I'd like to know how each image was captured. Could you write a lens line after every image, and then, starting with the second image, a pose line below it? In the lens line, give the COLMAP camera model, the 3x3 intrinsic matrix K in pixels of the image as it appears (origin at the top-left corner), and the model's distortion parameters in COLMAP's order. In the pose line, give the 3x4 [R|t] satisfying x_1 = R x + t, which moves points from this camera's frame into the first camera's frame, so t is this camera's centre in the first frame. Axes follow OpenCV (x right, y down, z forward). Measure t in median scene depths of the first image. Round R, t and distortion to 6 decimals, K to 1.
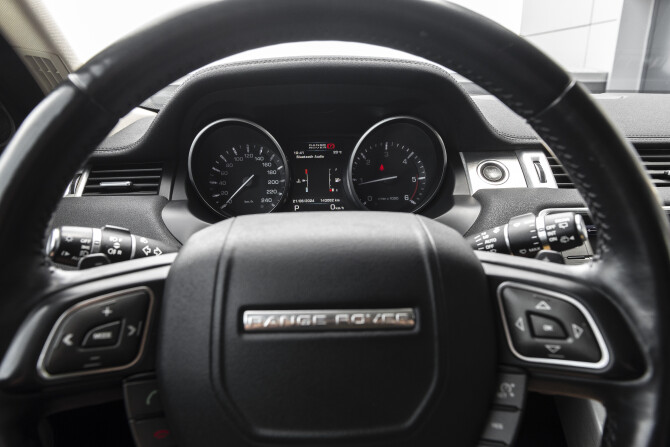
lens RADIAL K [[449.3, 0, 342.4], [0, 449.3, 224.4], [0, 0, 1]] dist [-0.008551, -0.002473]
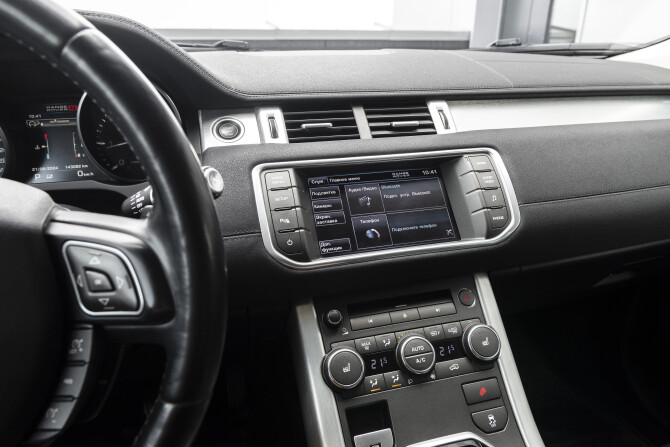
lens RADIAL K [[451.4, 0, 331.5], [0, 451.4, 221.5], [0, 0, 1]] dist [-0.005197, -0.001905]
pose [[0.974145, -0.078354, 0.211903, 0.336303], [0.061878, 0.994601, 0.083306, 0.018340], [-0.217286, -0.068040, 0.973734, -0.045564]]
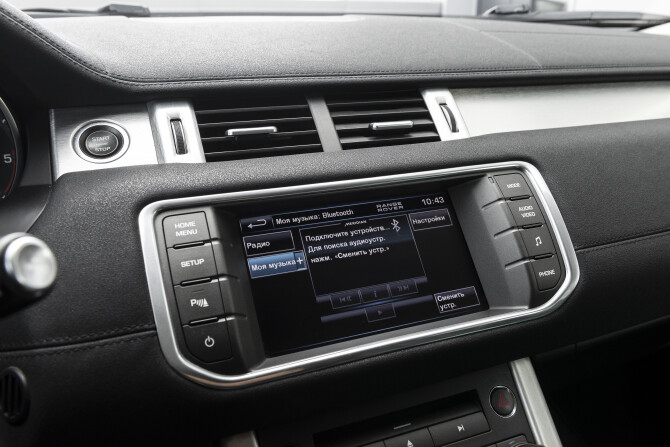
lens RADIAL K [[556.2, 0, 335.0], [0, 556.2, 223.5], [0, 0, 1]] dist [-0.016496, -0.004952]
pose [[0.943659, -0.106256, 0.313396, 0.392661], [0.089326, 0.993683, 0.067936, -0.030707], [-0.318635, -0.036114, 0.947189, 0.206568]]
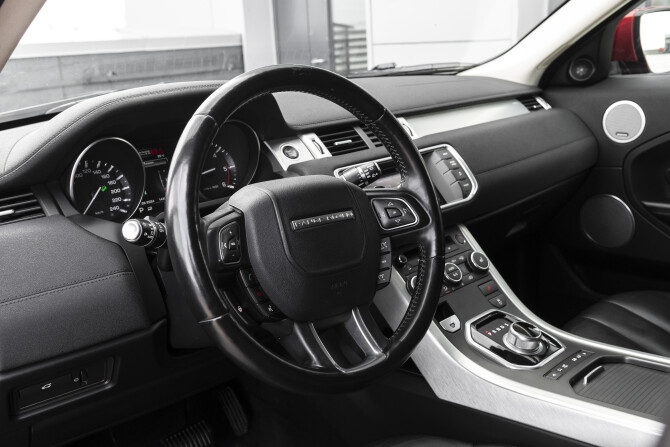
lens RADIAL K [[655.3, 0, 335.0], [0, 655.3, 223.5], [0, 0, 1]] dist [0.013836, 0.012944]
pose [[0.758496, -0.206786, 0.617999, -0.862955], [0.231459, 0.971974, 0.041147, 0.045794], [-0.609188, 0.111832, 0.785101, -0.646526]]
